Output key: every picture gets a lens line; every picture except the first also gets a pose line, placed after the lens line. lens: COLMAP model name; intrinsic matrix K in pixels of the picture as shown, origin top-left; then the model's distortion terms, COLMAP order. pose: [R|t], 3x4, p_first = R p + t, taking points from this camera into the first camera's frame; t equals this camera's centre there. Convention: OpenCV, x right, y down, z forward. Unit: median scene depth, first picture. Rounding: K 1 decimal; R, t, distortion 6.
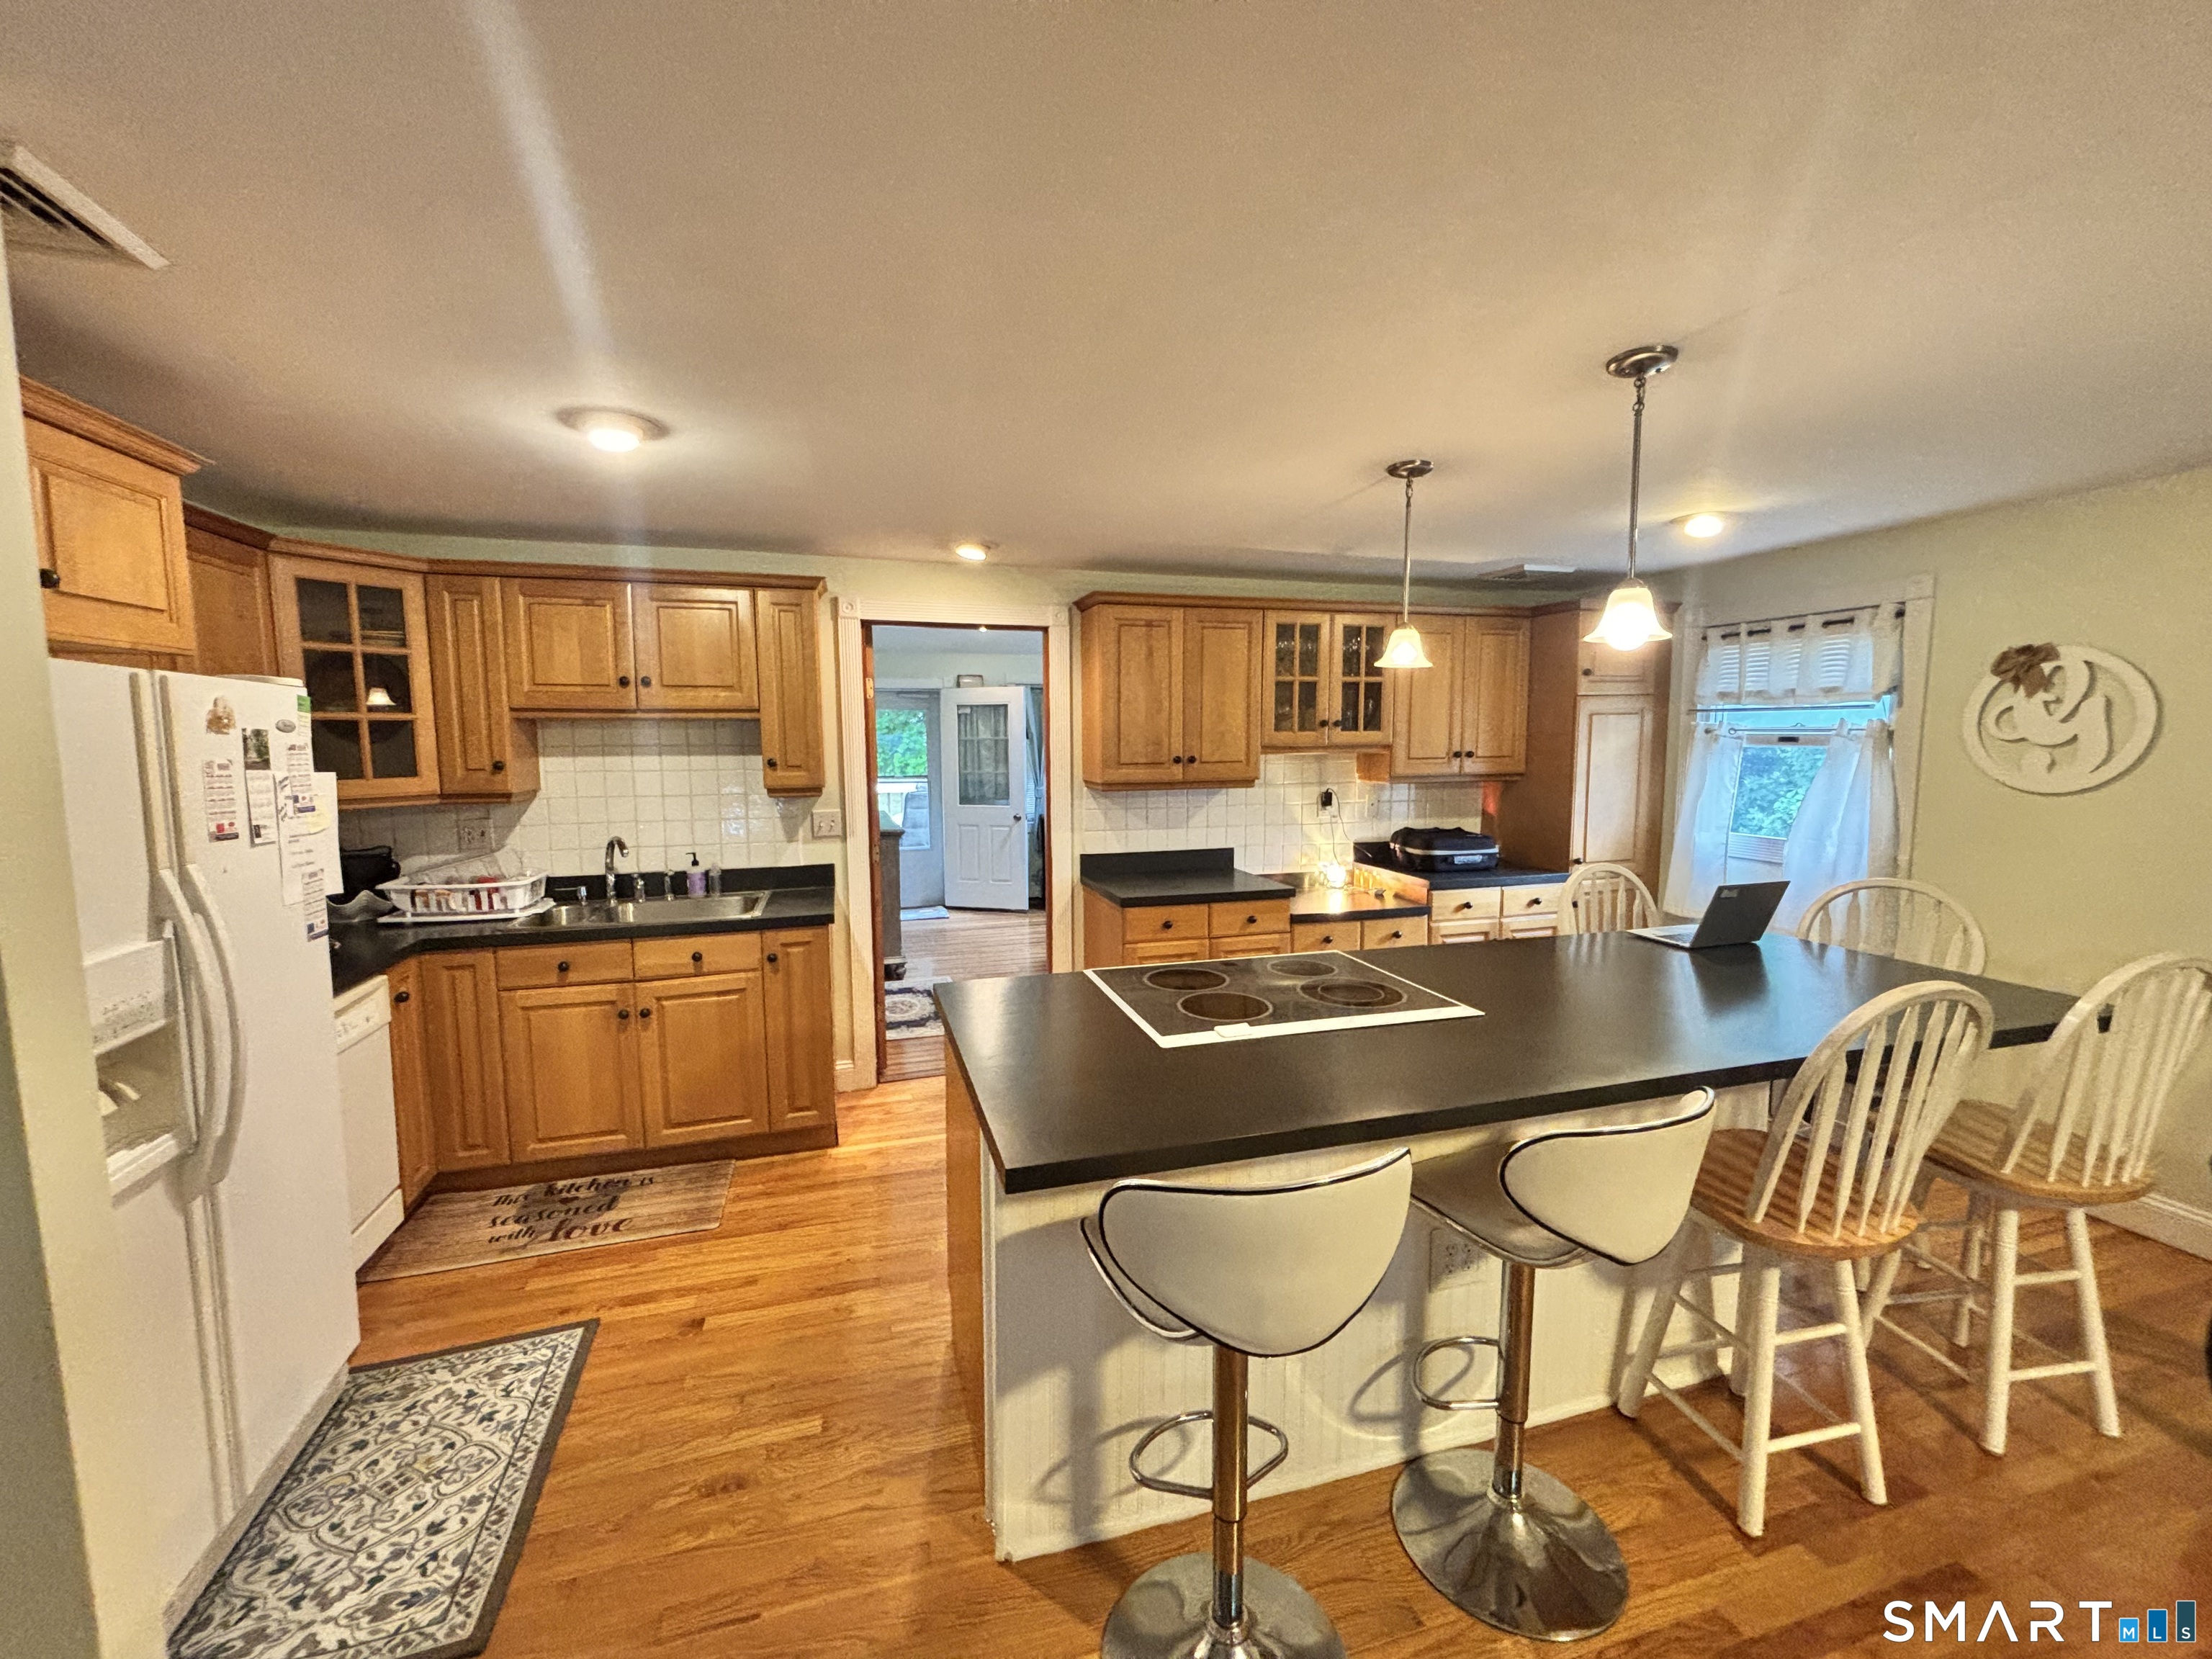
lens RADIAL K [[887.9, 0, 1099.5], [0, 887.9, 823.6], [0, 0, 1]] dist [0.007821, -0.003545]
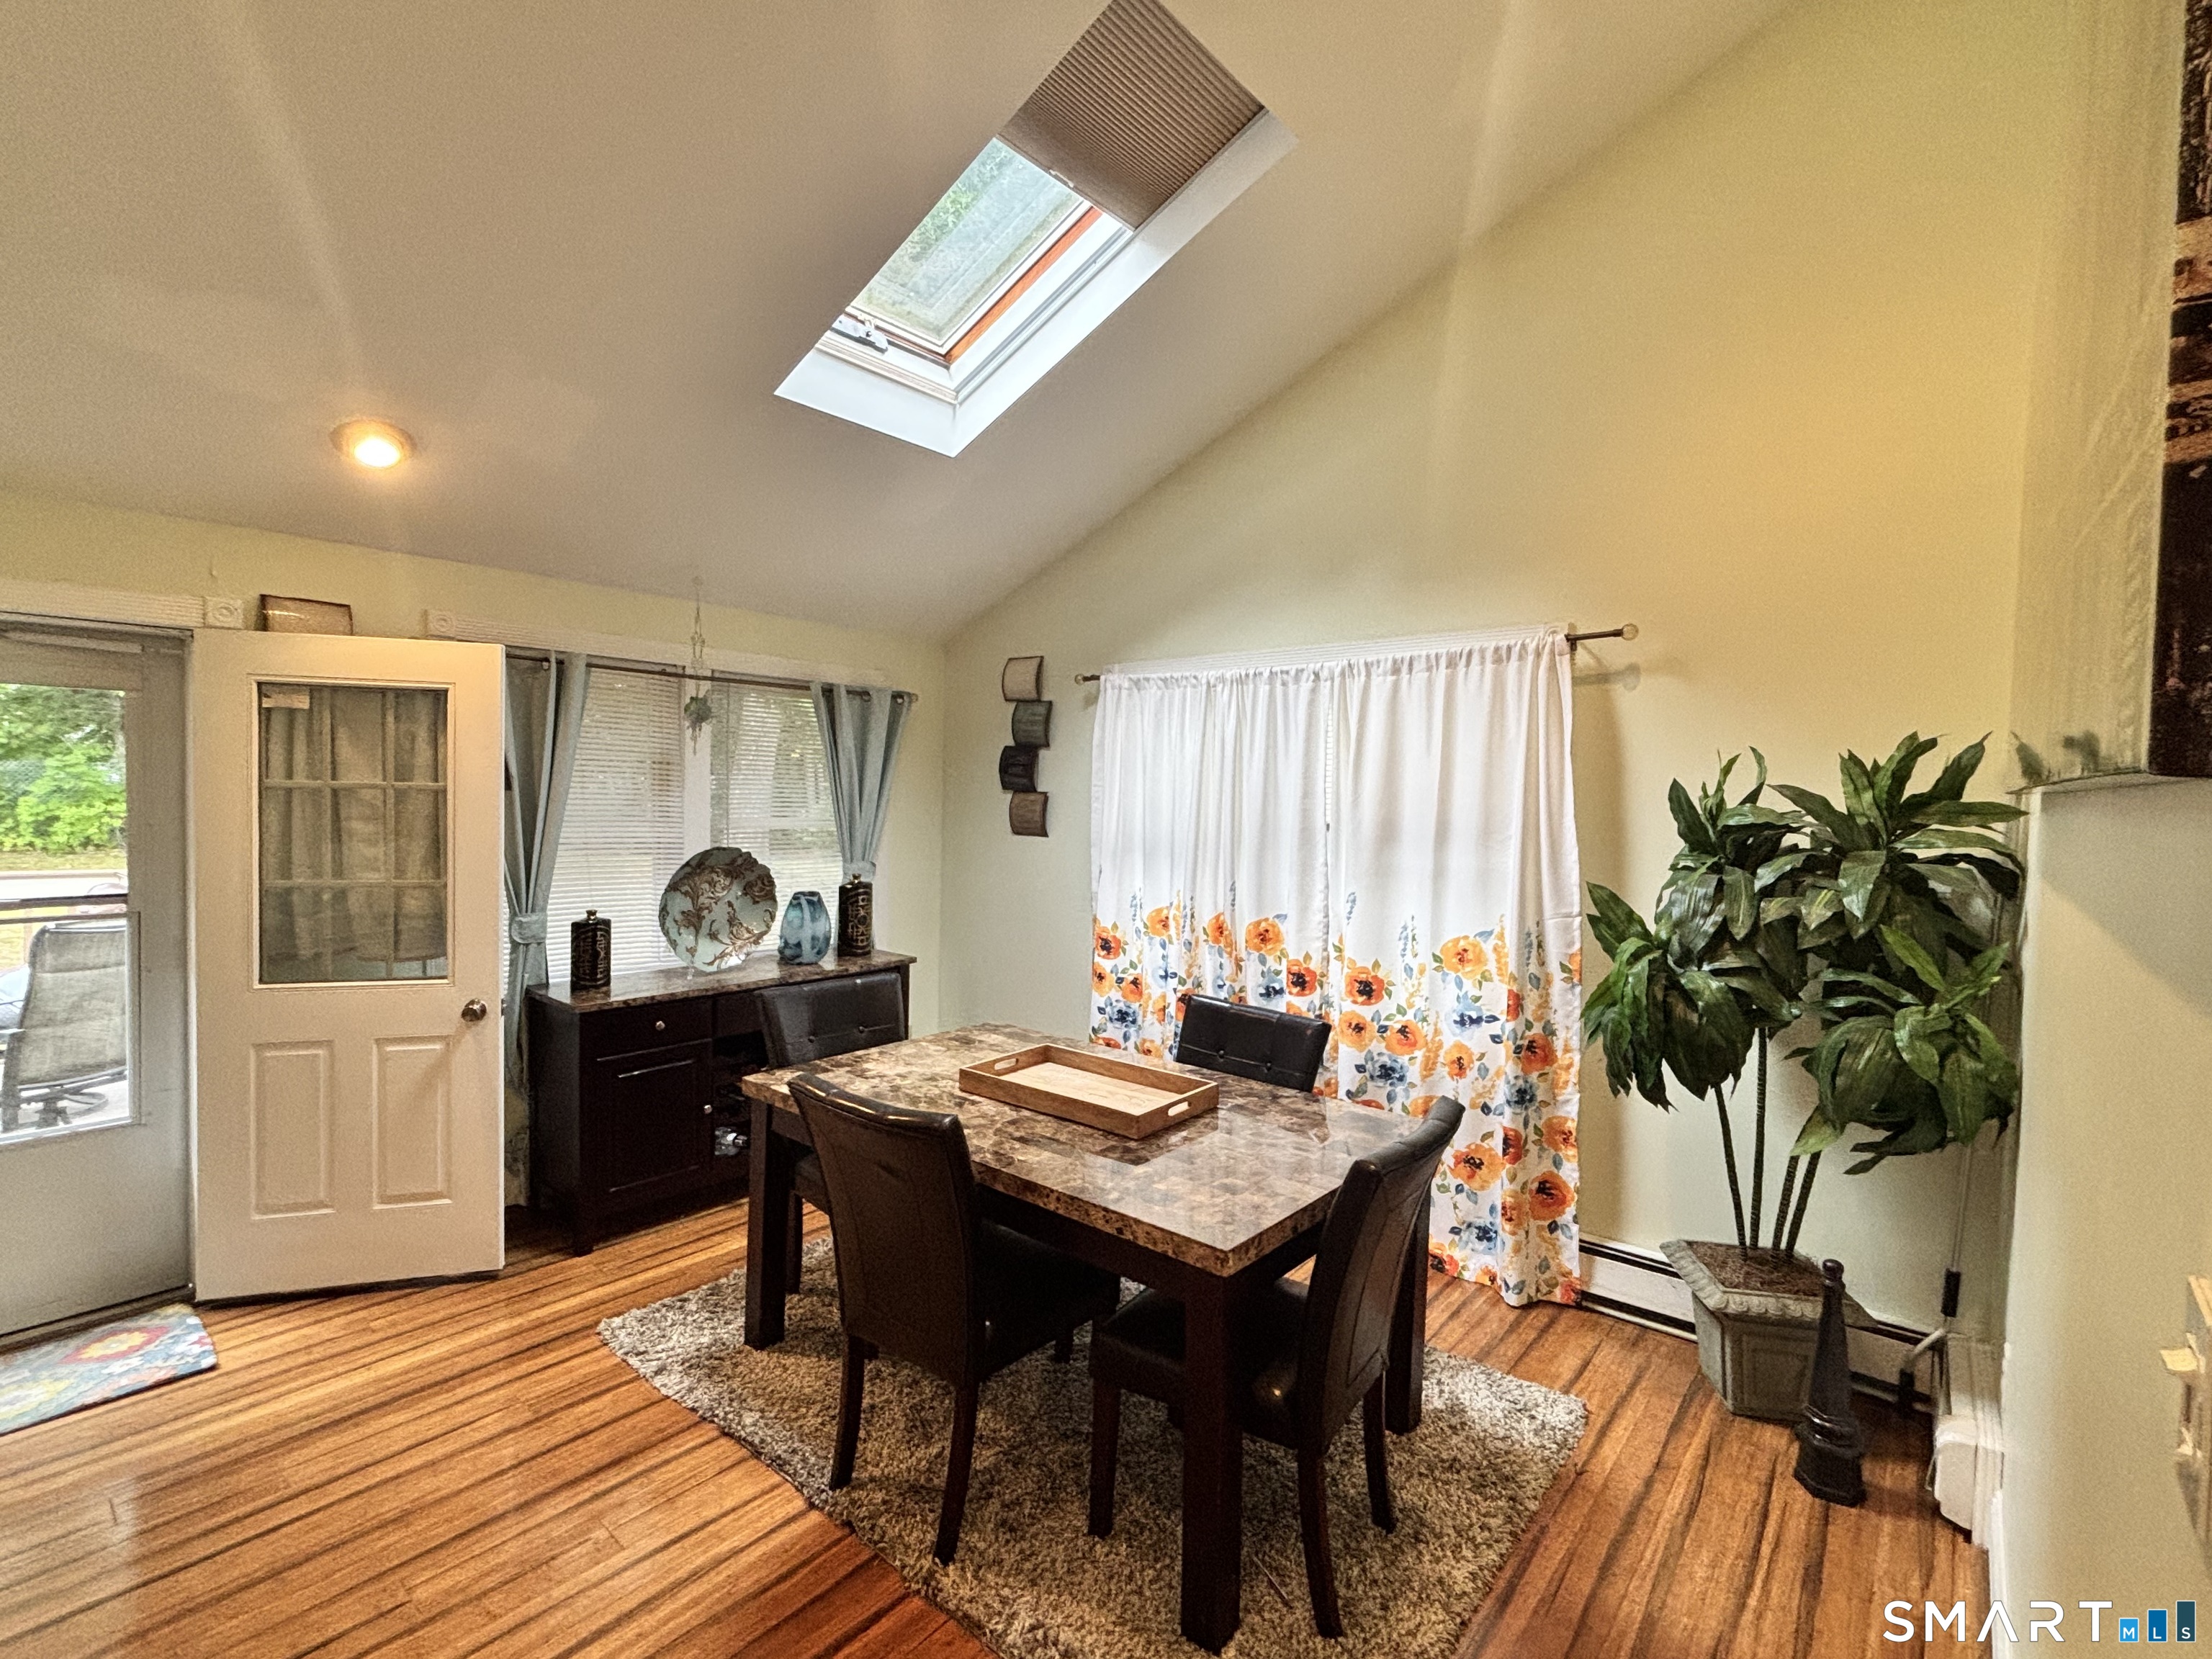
lens RADIAL K [[1028.8, 0, 1097.9], [0, 1028.8, 838.5], [0, 0, 1]] dist [-0.002739, -0.000199]
pose [[0.836087, 0.006055, 0.548564, -0.107225], [0.021247, 0.998831, -0.043409, -0.051134], [-0.548186, 0.047949, 0.834981, 0.504218]]
